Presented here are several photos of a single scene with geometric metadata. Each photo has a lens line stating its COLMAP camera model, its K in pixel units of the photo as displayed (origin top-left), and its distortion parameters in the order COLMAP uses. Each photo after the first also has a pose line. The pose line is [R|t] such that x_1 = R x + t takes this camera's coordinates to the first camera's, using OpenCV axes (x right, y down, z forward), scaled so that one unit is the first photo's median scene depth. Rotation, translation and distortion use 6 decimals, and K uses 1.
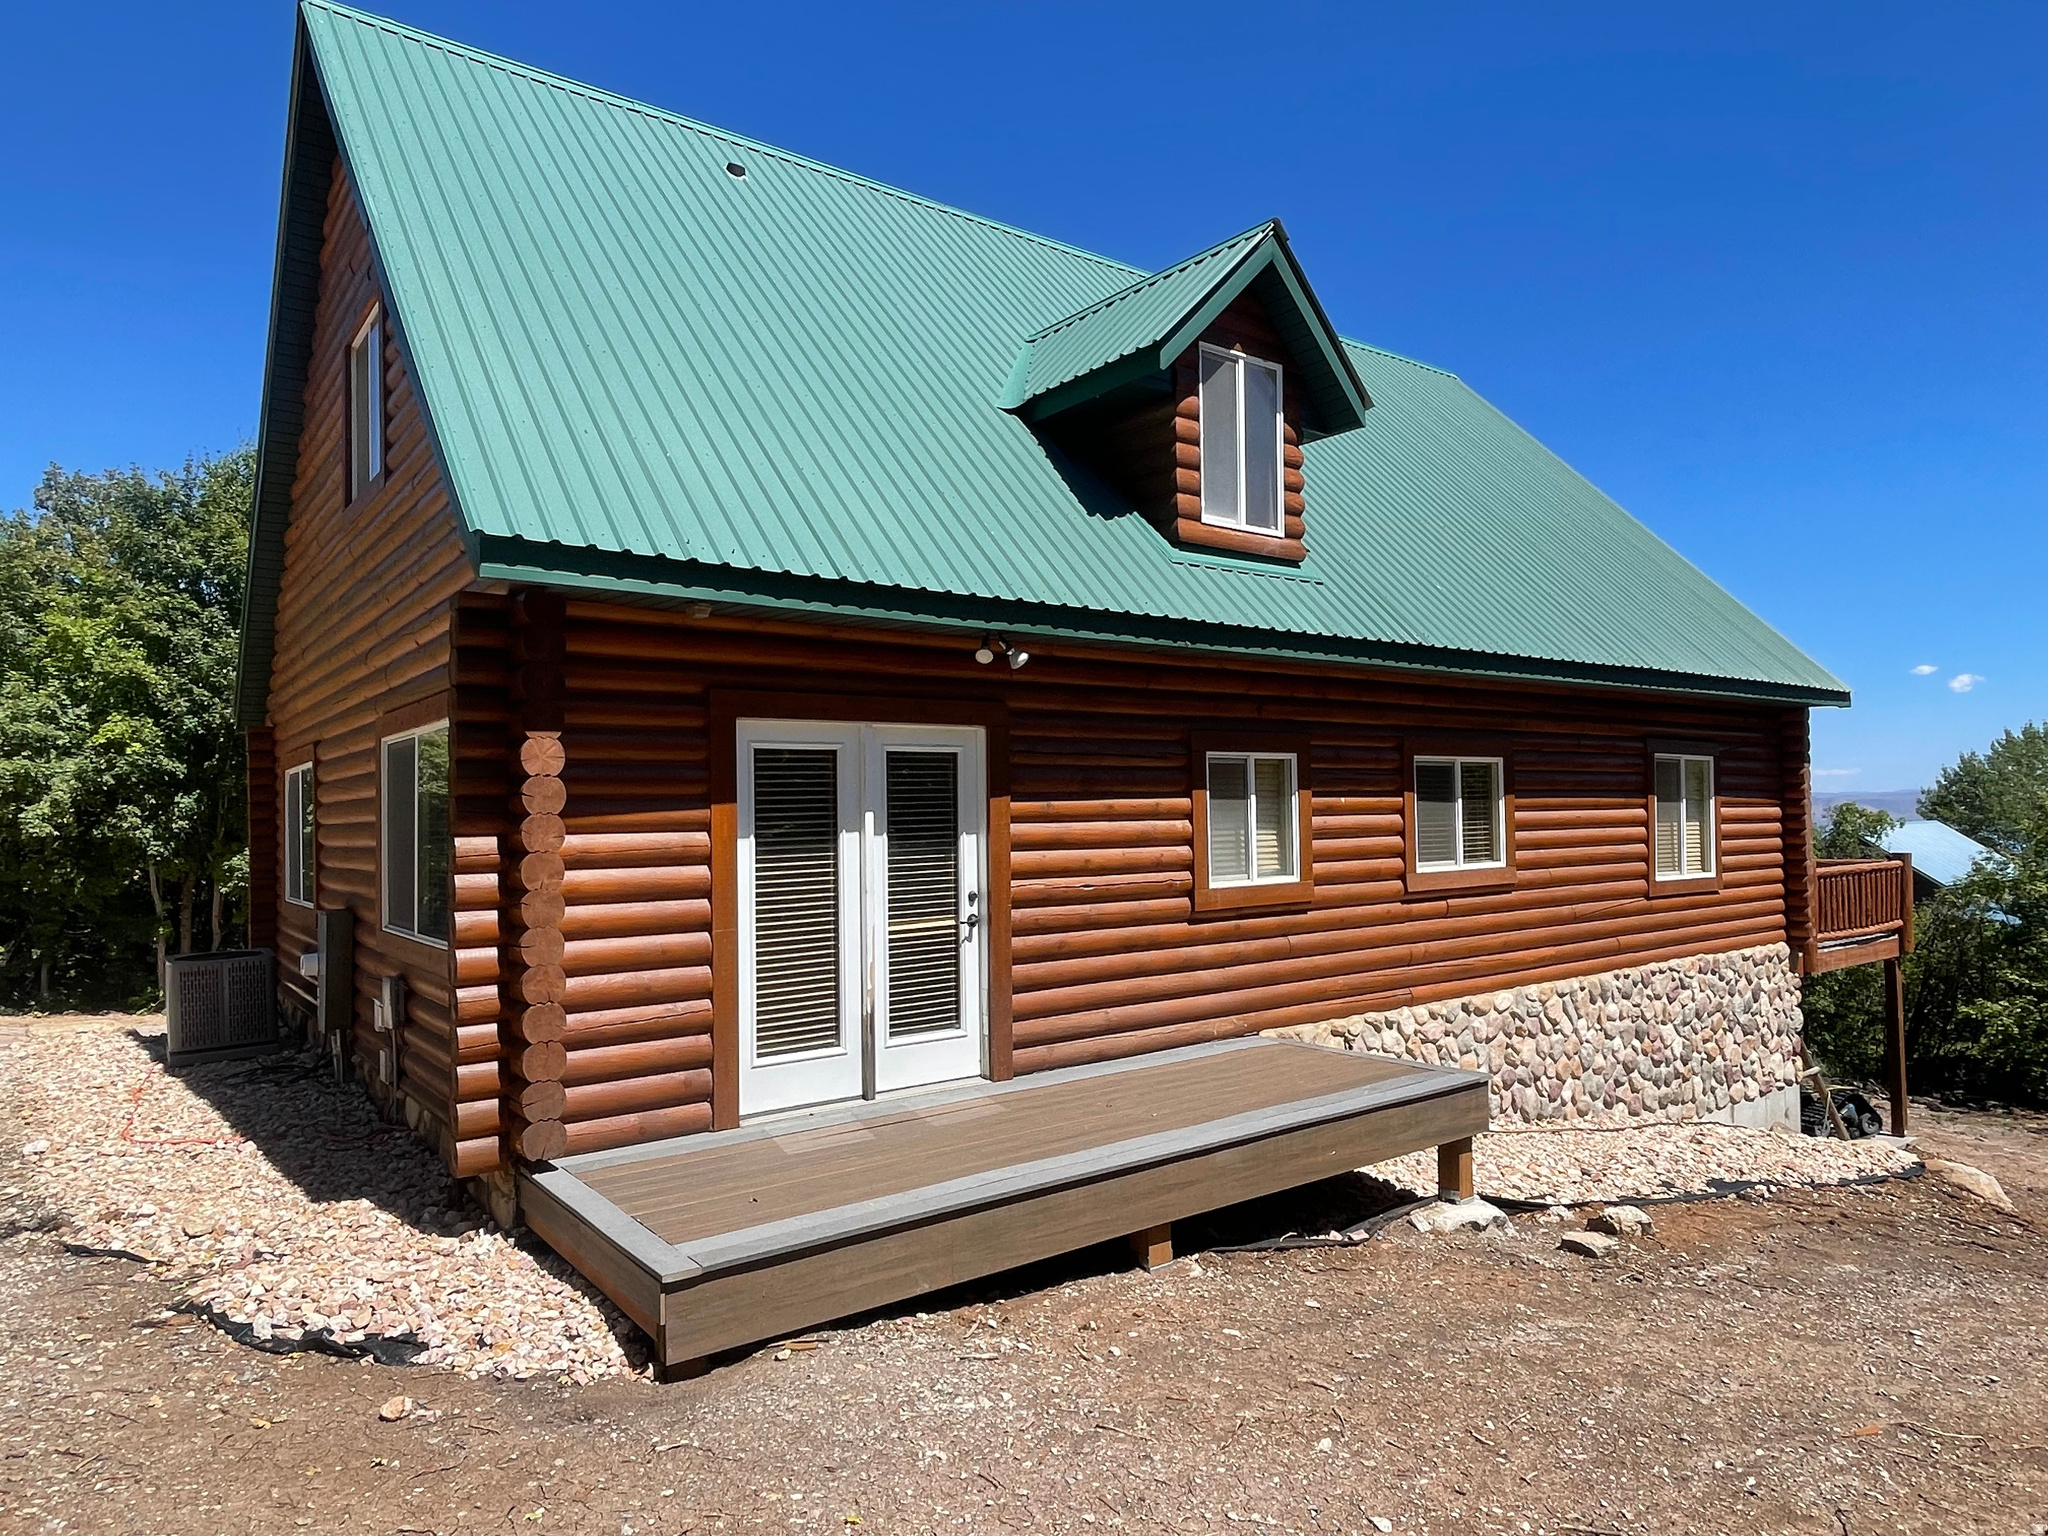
lens RADIAL K [[1247.1, 0, 1013.8], [0, 1247.1, 769.3], [0, 0, 1]] dist [-0.005517, -0.008506]
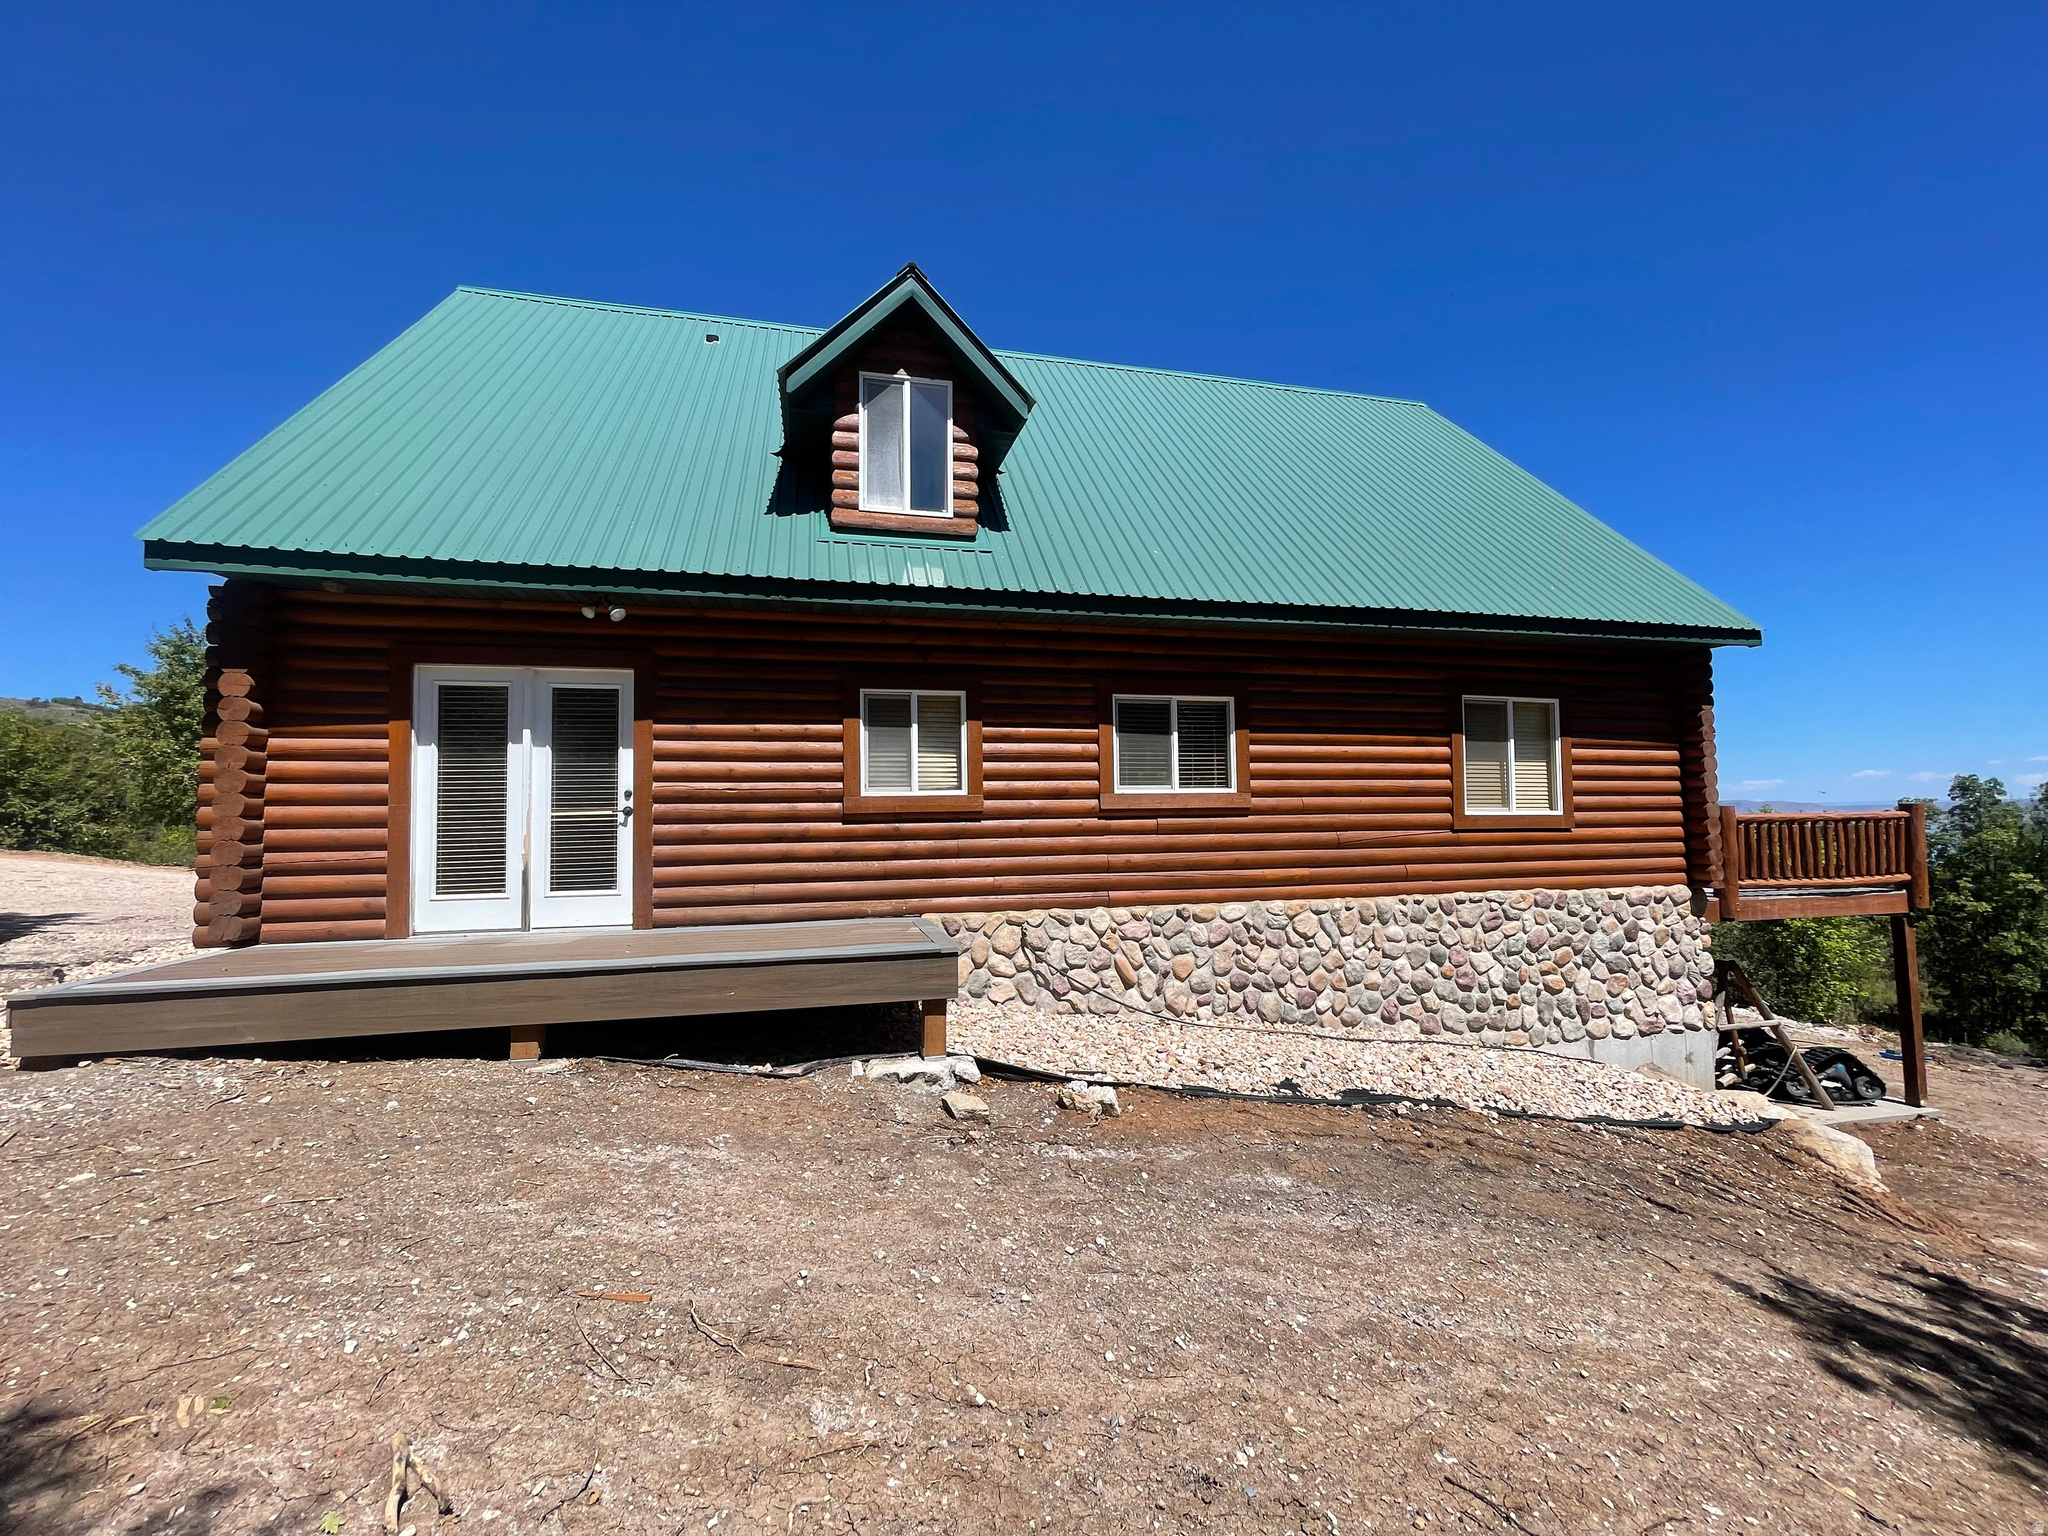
lens RADIAL K [[822.6, 0, 1031.7], [0, 822.6, 770.5], [0, 0, 1]] dist [-0.002819, -0.000308]
pose [[0.920060, -0.020615, -0.391236, 0.586899], [0.012139, 0.999635, -0.024126, 0.083704], [0.391590, 0.017448, 0.919974, 0.274118]]
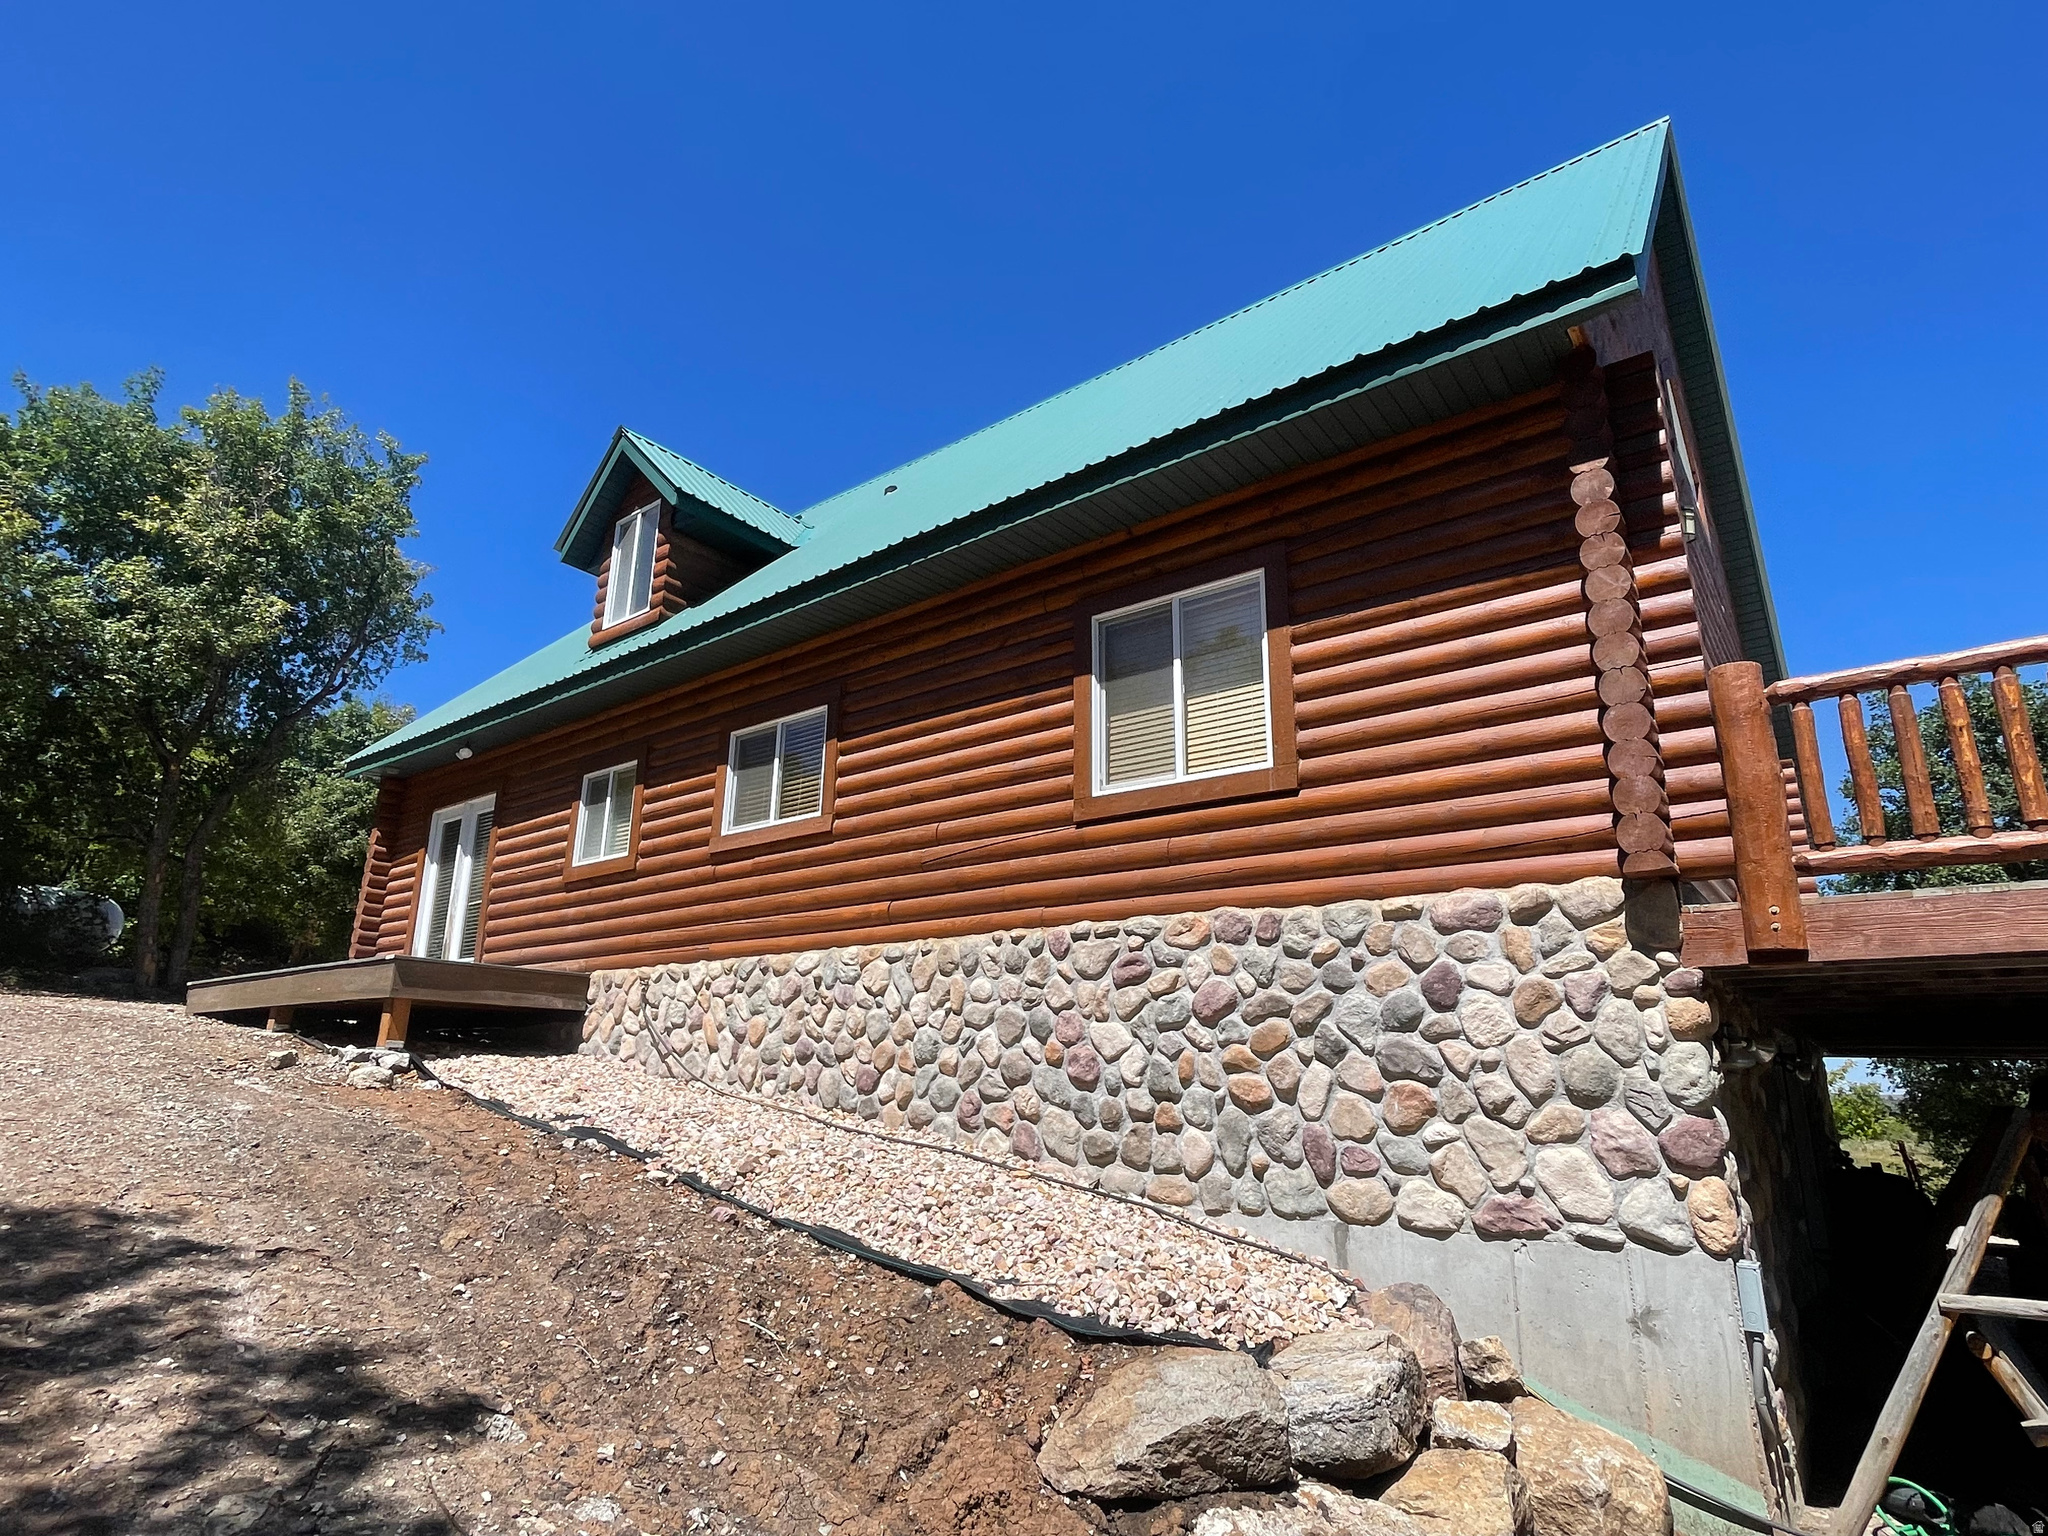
lens RADIAL K [[1101.4, 0, 979.9], [0, 1101.4, 762.1], [0, 0, 1]] dist [0.019974, -0.003460]
pose [[0.245291, -0.262398, -0.933263, 1.362283], [0.004711, 0.962984, -0.269517, 0.296444], [0.969438, 0.061714, 0.237448, 1.044228]]
